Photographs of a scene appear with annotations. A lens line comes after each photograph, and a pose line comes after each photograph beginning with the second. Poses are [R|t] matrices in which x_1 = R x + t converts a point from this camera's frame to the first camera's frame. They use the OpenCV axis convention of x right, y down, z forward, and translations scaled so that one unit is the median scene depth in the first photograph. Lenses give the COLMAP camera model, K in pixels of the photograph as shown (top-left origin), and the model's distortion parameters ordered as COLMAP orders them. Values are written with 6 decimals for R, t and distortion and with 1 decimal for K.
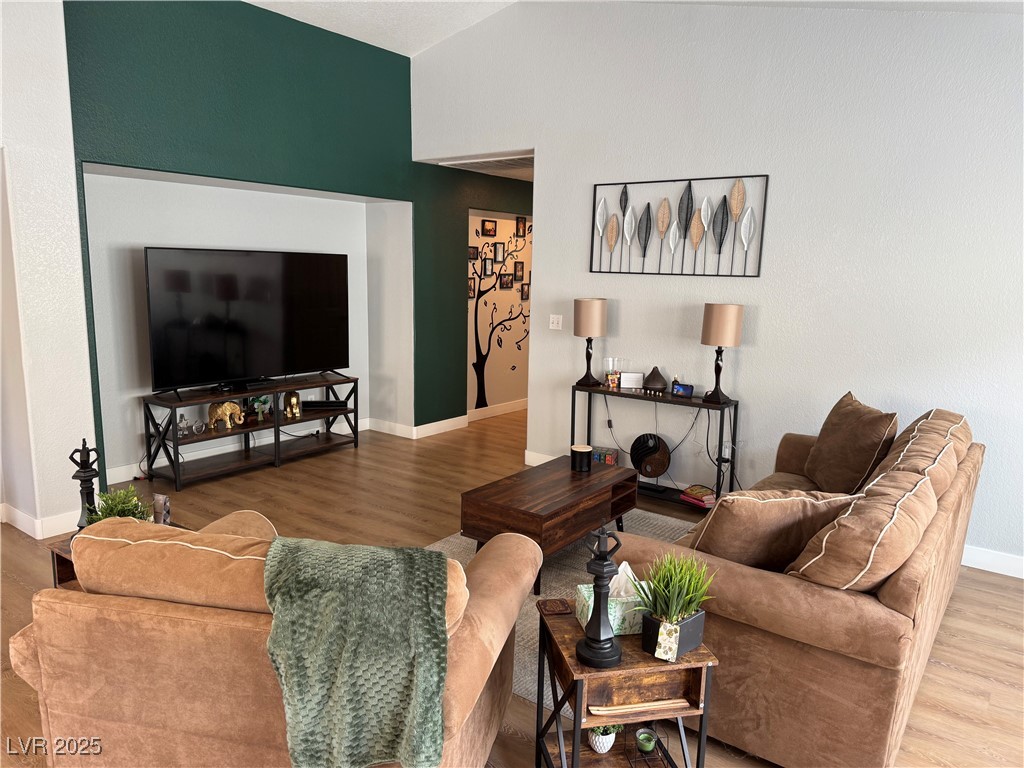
lens RADIAL K [[722.2, 0, 512.0], [0, 722.2, 384.0], [0, 0, 1]] dist [0.089769, -0.000328]
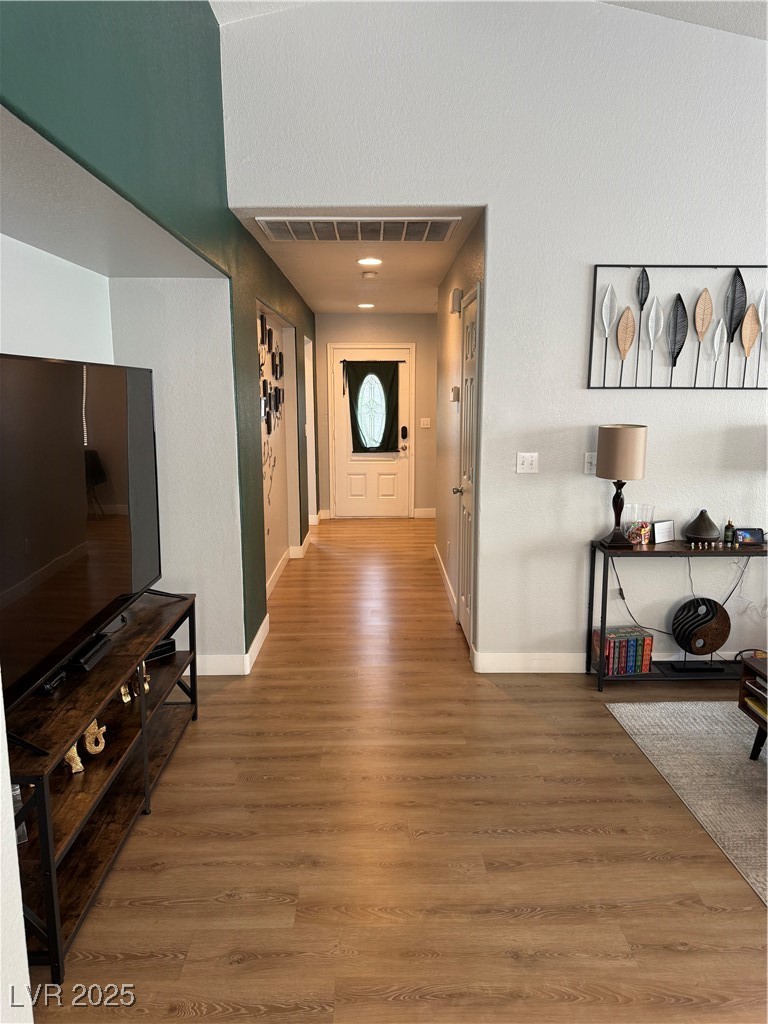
lens RADIAL K [[733.9, 0, 384.0], [0, 733.9, 512.0], [0, 0, 1]] dist [0.039483, -0.002863]
pose [[0.786715, -0.126634, 0.604189, -0.518889], [0.117055, 0.991578, 0.055412, -0.101045], [-0.606117, 0.027130, 0.794912, 0.566937]]
